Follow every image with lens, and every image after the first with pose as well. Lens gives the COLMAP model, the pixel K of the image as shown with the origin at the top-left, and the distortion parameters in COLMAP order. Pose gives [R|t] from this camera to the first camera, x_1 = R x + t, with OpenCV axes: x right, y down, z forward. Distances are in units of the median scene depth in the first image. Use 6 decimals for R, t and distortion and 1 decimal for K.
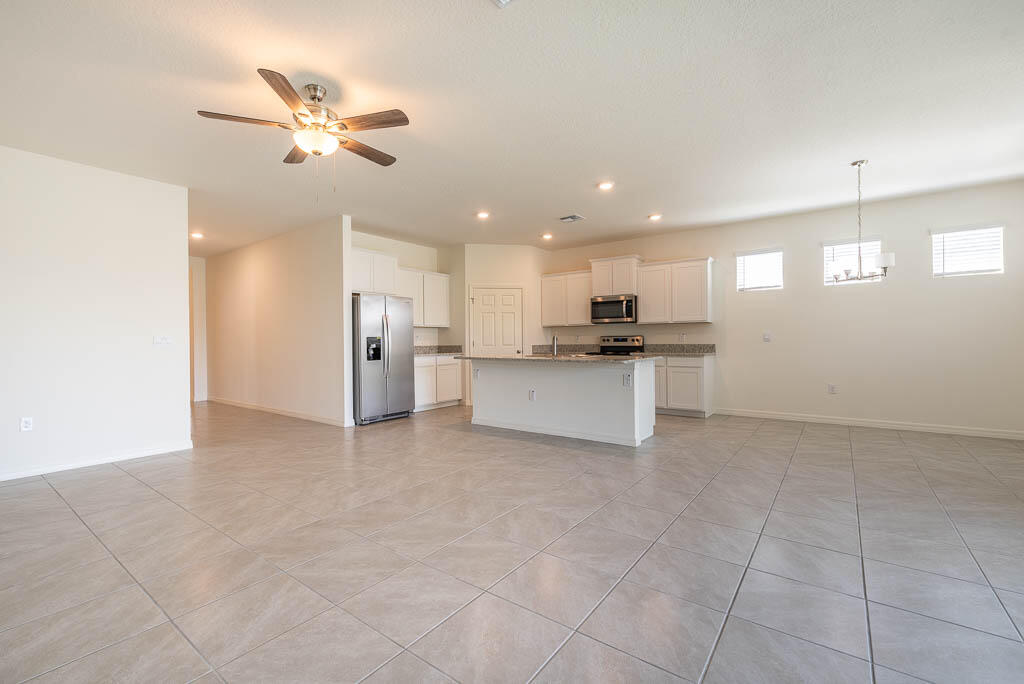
lens RADIAL K [[437.9, 0, 511.5], [0, 437.9, 341.0], [0, 0, 1]] dist [0.000598, -0.000178]
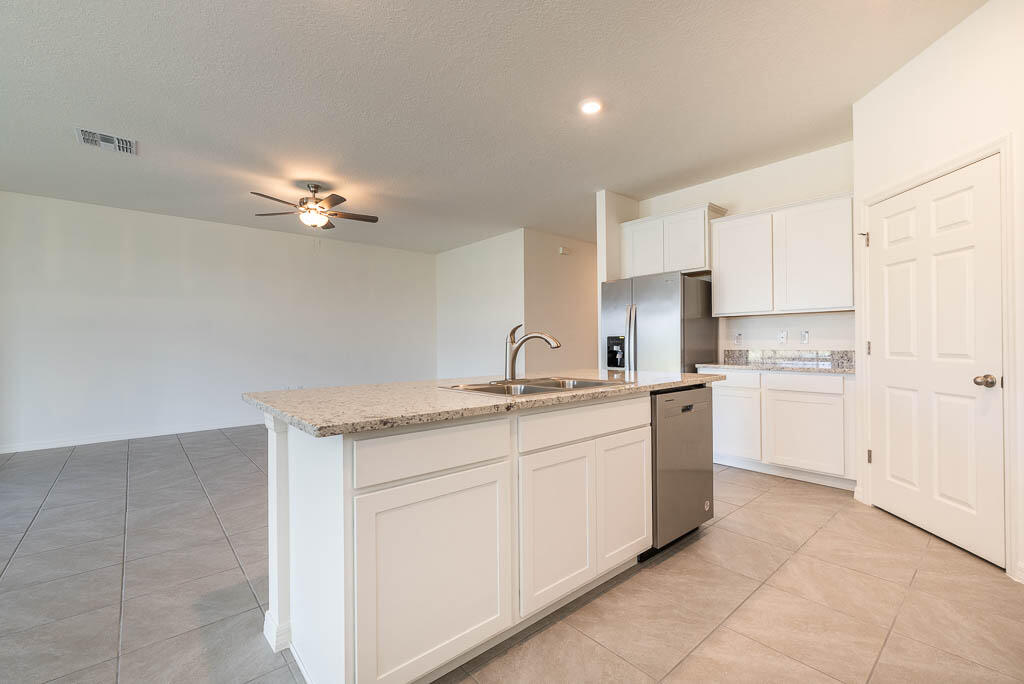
lens RADIAL K [[437.9, 0, 511.5], [0, 437.9, 341.0], [0, 0, 1]] dist [0.000598, -0.000178]
pose [[-0.214399, 0.008317, -0.976711, 0.399500], [0.008305, 0.999943, 0.006692, -0.006298], [0.976711, -0.006677, -0.214456, 0.852872]]
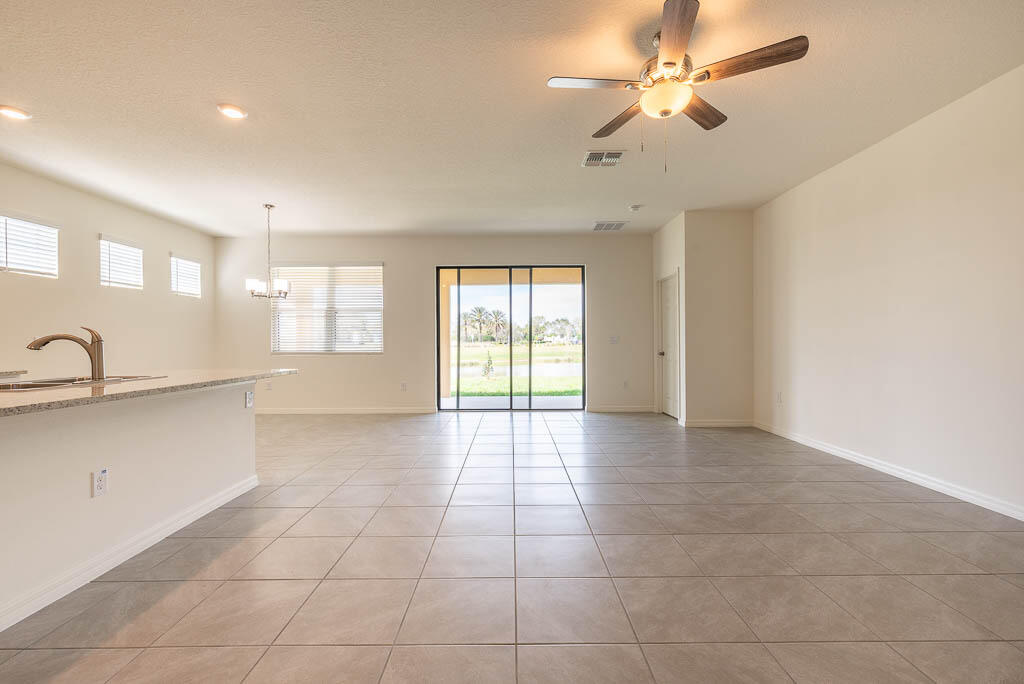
lens RADIAL K [[437.9, 0, 511.5], [0, 437.9, 341.0], [0, 0, 1]] dist [0.000598, -0.000178]
pose [[-0.600581, 0.013422, 0.799452, -0.388878], [0.014250, 0.999880, -0.006082, 0.001814], [-0.799437, 0.007740, -0.600700, 0.727790]]
